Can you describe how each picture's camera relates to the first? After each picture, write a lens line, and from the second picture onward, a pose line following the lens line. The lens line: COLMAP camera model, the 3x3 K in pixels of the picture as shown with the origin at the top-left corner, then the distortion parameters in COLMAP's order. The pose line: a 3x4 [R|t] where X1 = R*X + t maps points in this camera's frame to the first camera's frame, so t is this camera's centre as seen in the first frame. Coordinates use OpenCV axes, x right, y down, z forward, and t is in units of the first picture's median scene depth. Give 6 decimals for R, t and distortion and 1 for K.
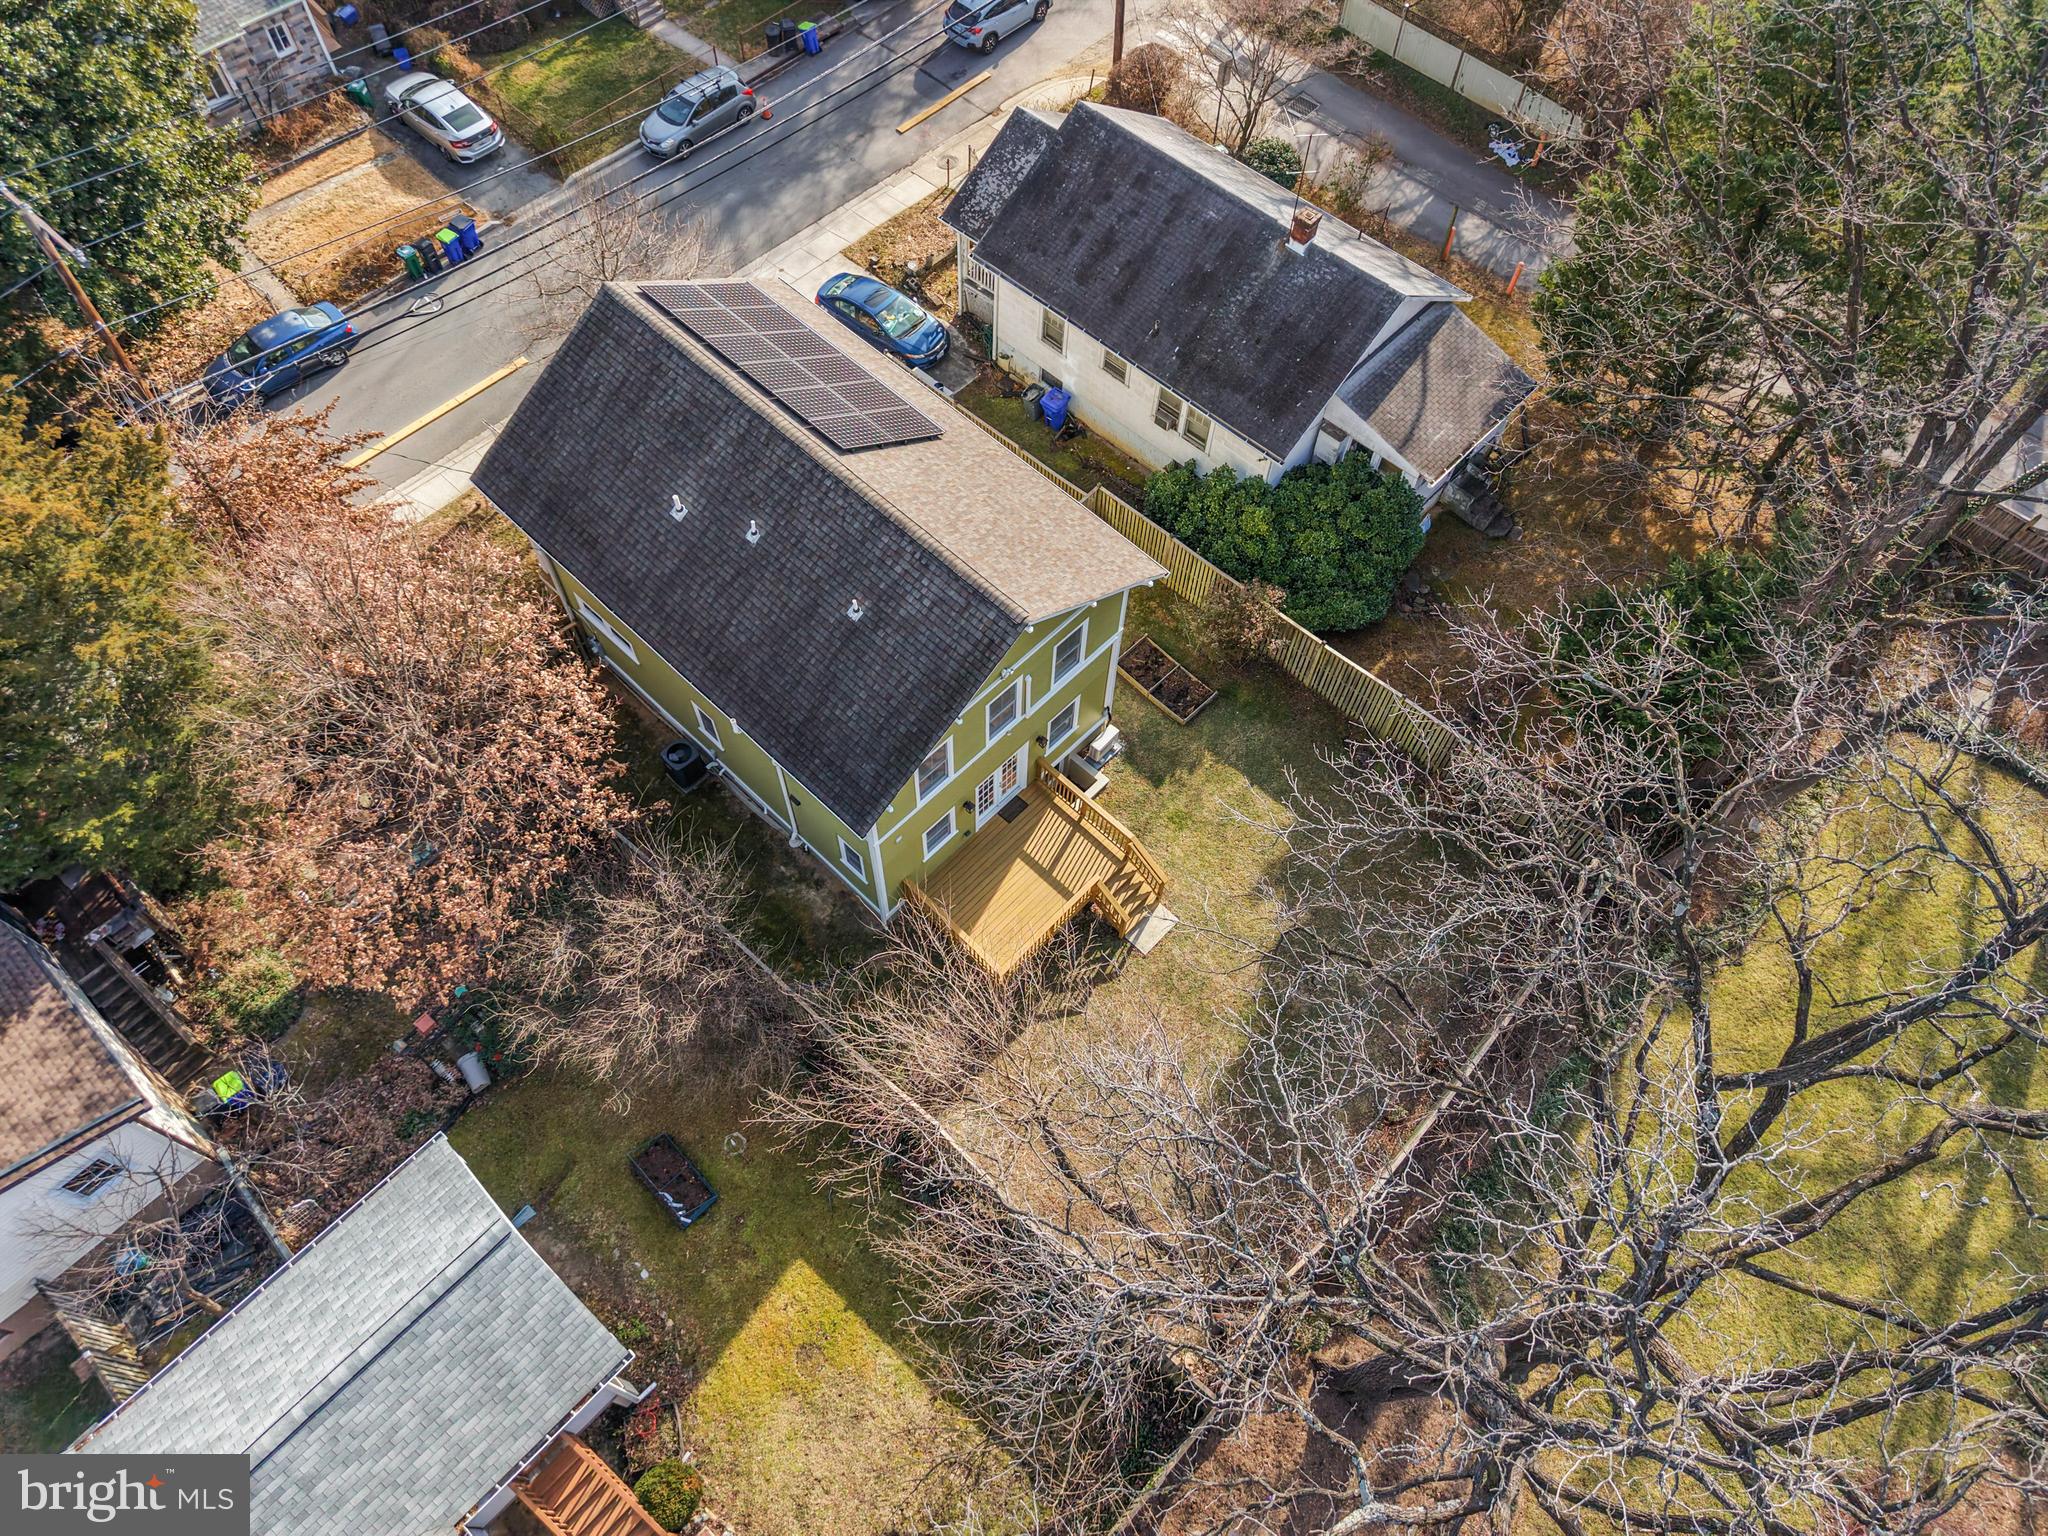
lens RADIAL K [[1386.8, 0, 1023.4], [0, 1386.8, 765.3], [0, 0, 1]] dist [0.006257, -0.002087]
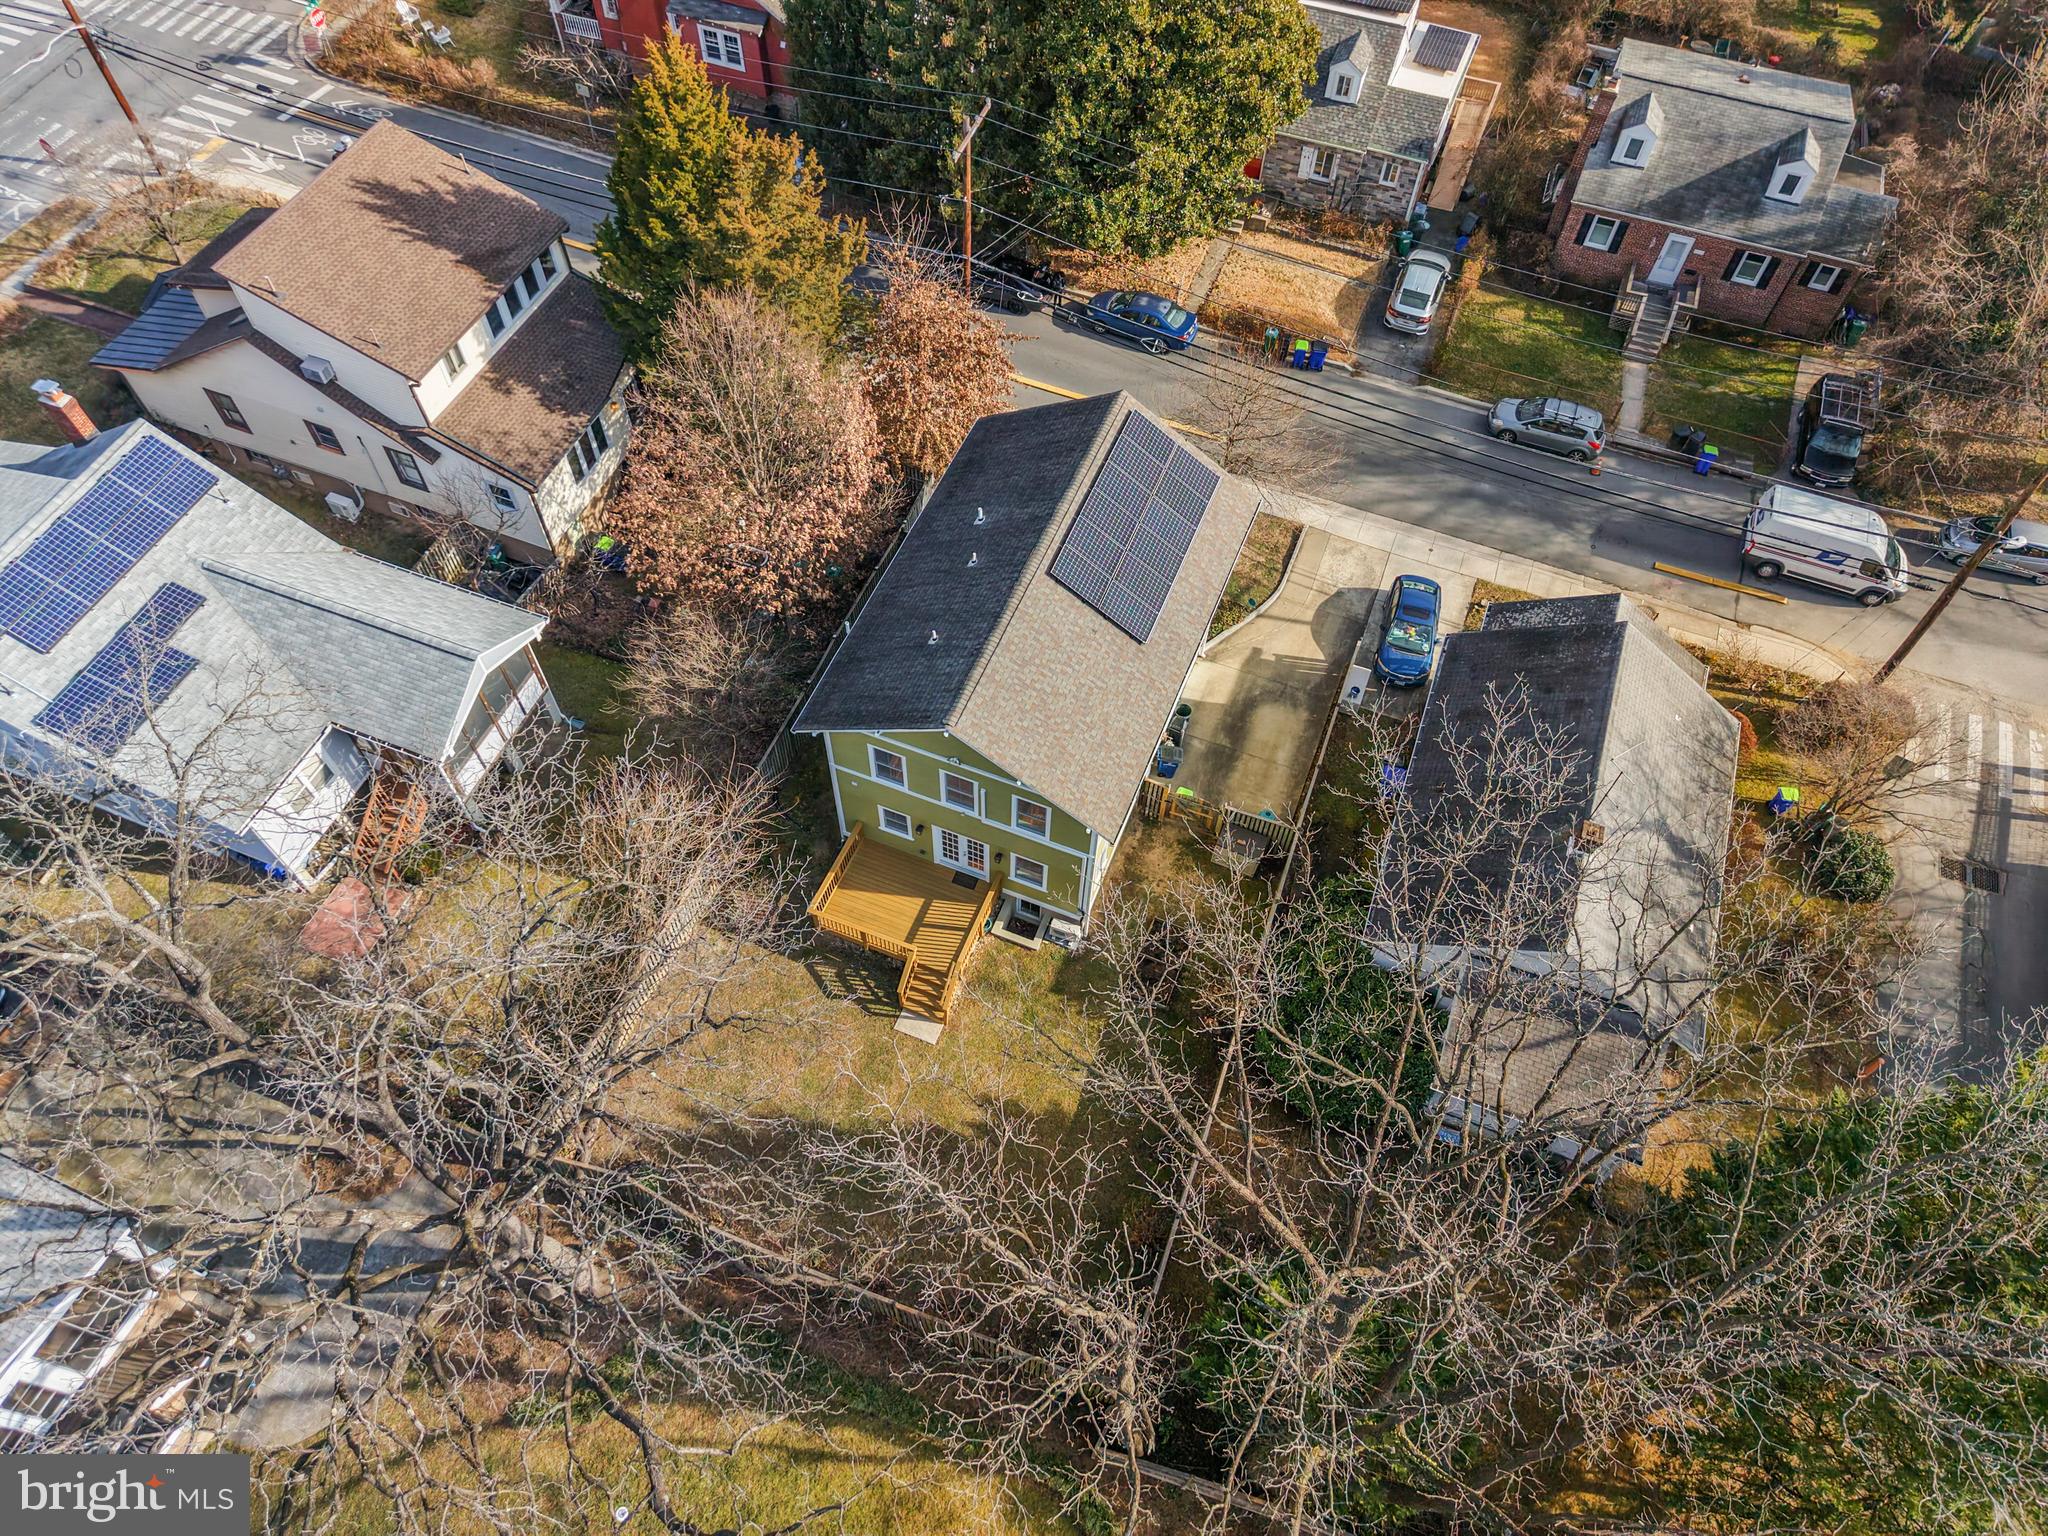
lens RADIAL K [[1386.8, 0, 1016.2], [0, 1386.8, 762.5], [0, 0, 1]] dist [0.006257, -0.002087]
pose [[0.369580, 0.767220, -0.524199, 0.406929], [-0.808793, 0.543345, 0.225011, -0.240427], [0.457453, 0.340809, 0.821332, -0.006654]]
